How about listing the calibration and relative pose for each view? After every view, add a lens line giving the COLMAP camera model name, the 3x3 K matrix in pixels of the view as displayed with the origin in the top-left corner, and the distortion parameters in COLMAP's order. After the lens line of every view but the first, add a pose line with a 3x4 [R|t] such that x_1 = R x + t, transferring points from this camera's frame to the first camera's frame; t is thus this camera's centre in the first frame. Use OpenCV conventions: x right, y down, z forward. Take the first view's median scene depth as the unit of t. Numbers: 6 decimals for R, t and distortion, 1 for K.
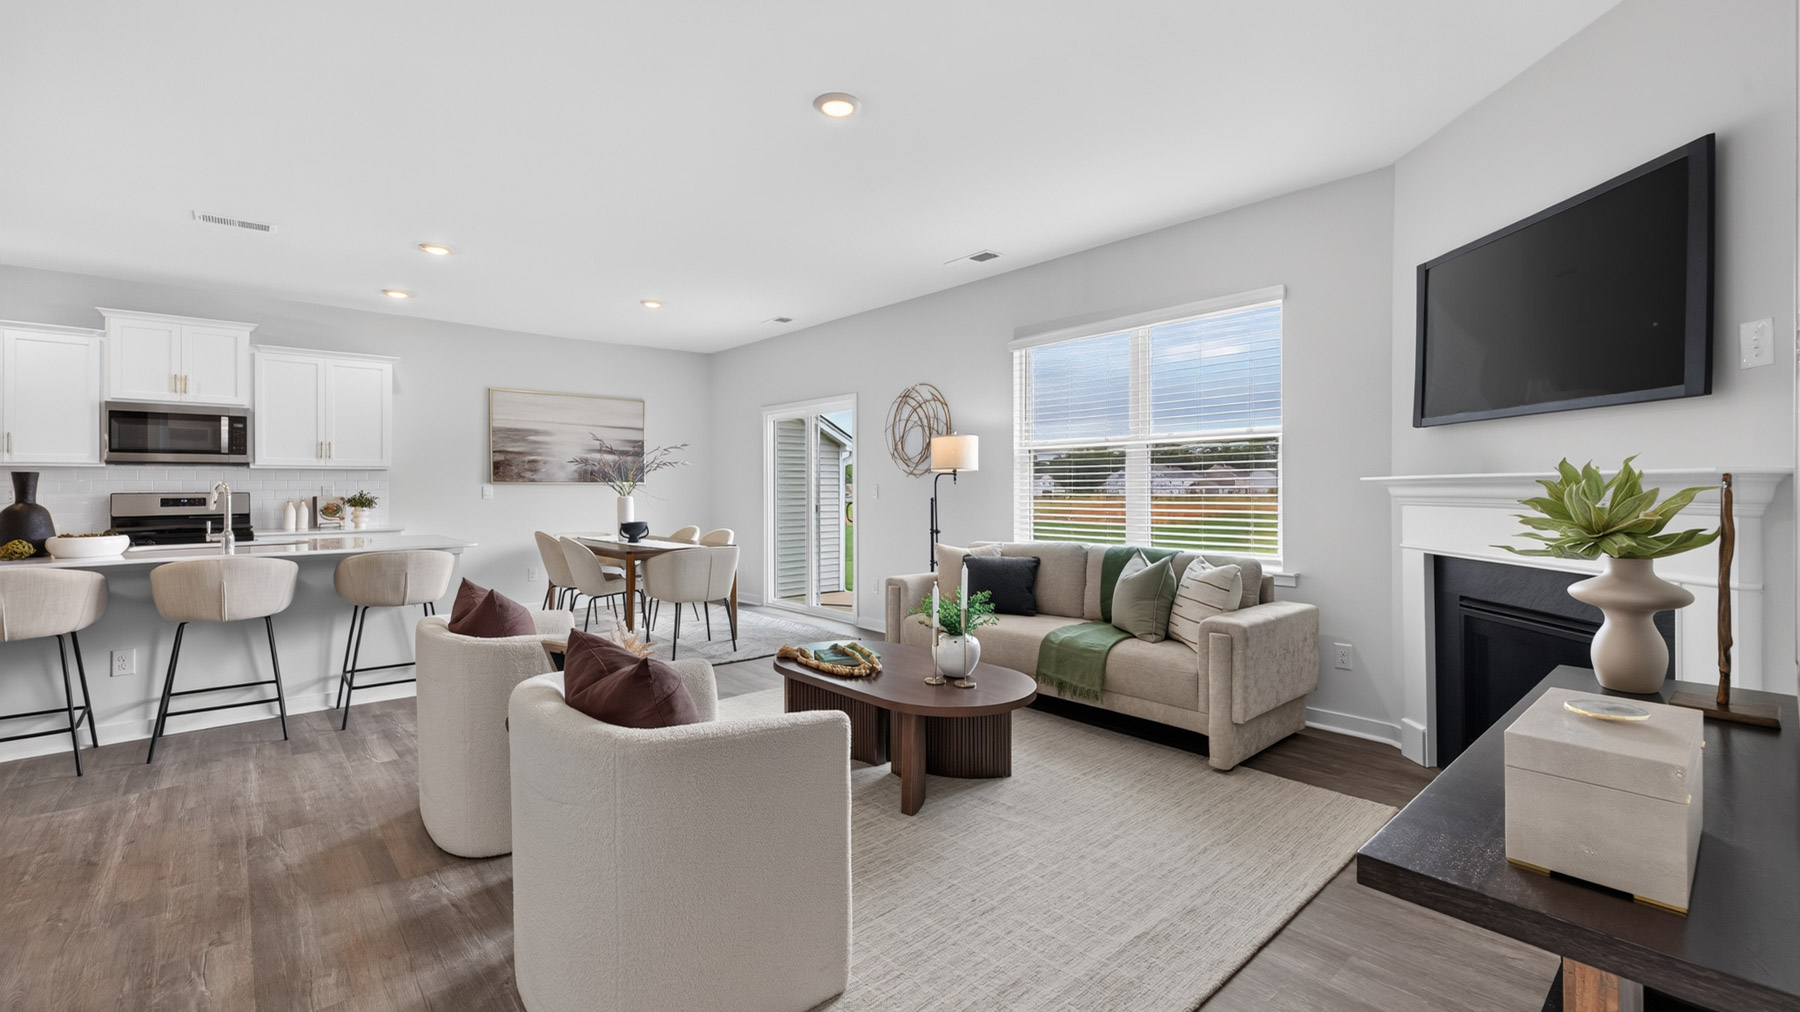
lens RADIAL K [[760.4, 0, 901.7], [0, 760.4, 494.6], [0, 0, 1]] dist [0.001604, -0.000049]
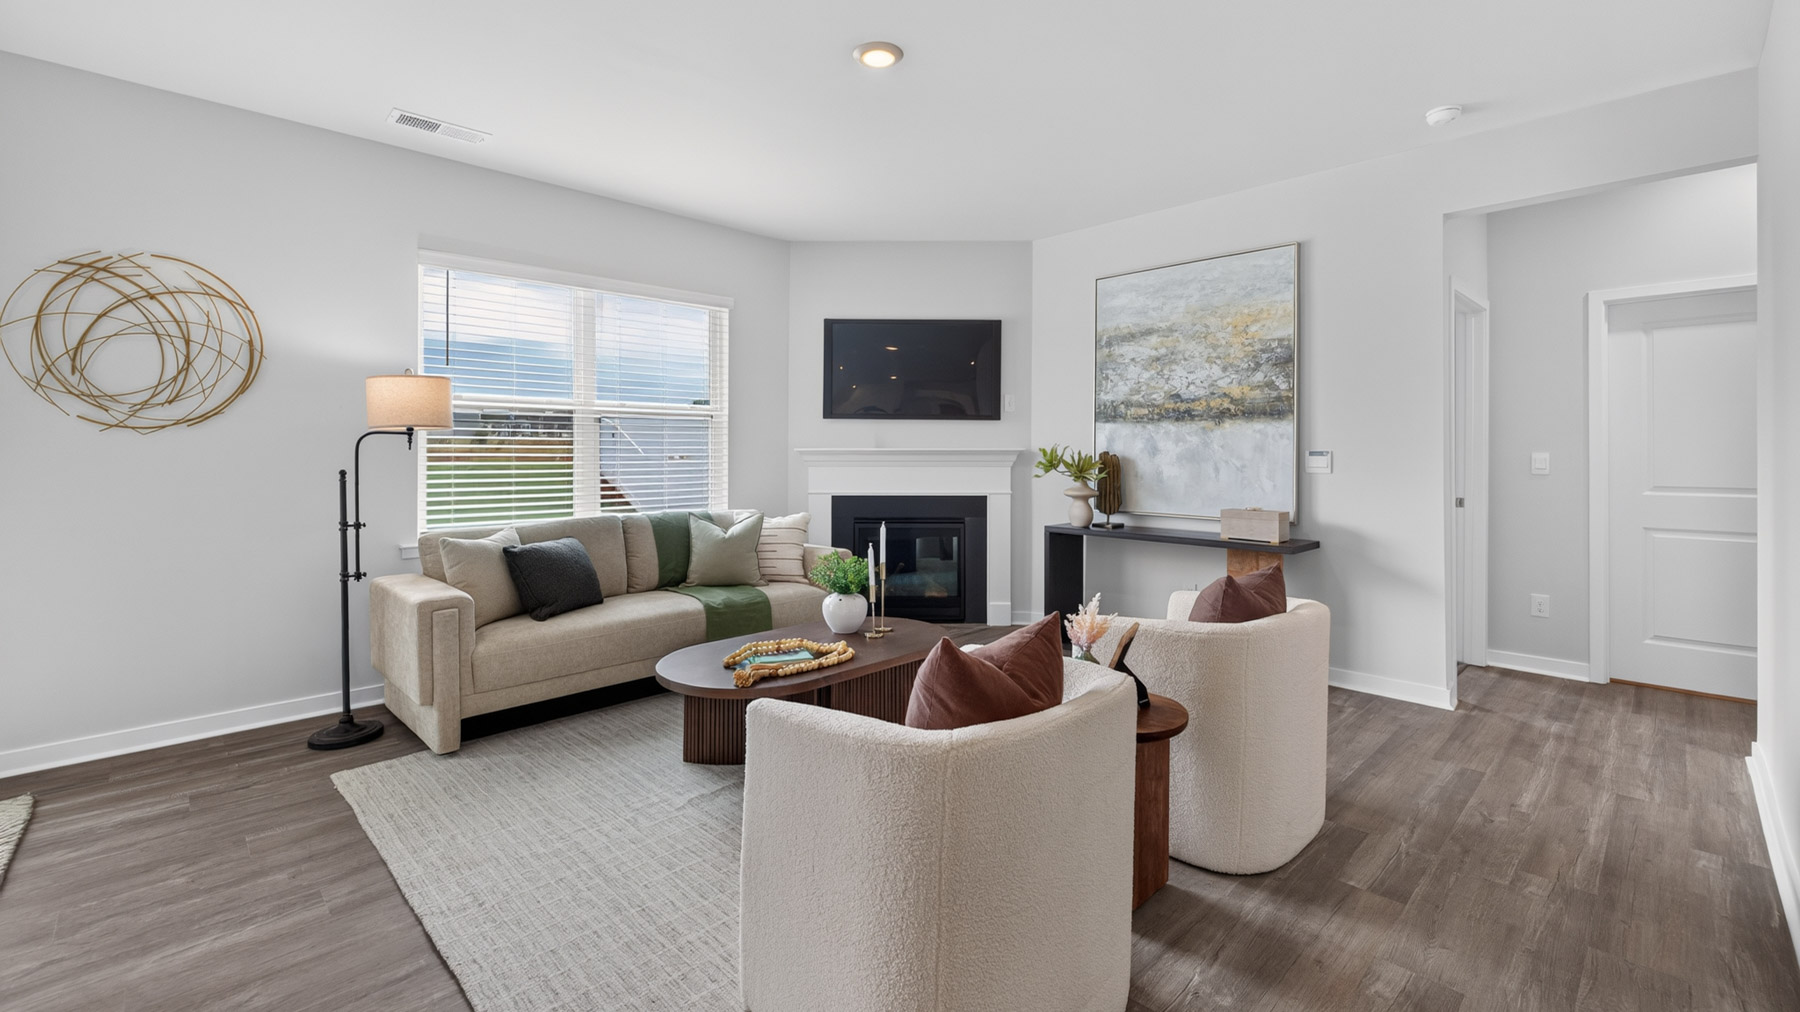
lens RADIAL K [[760.6, 0, 896.1], [0, 760.6, 454.7], [0, 0, 1]] dist [0.000826, -0.000044]
pose [[-0.048579, 0.003603, 0.998813, -0.593514], [0.005715, 0.999978, -0.003329, -0.003831], [-0.998803, 0.005547, -0.048599, 0.586305]]
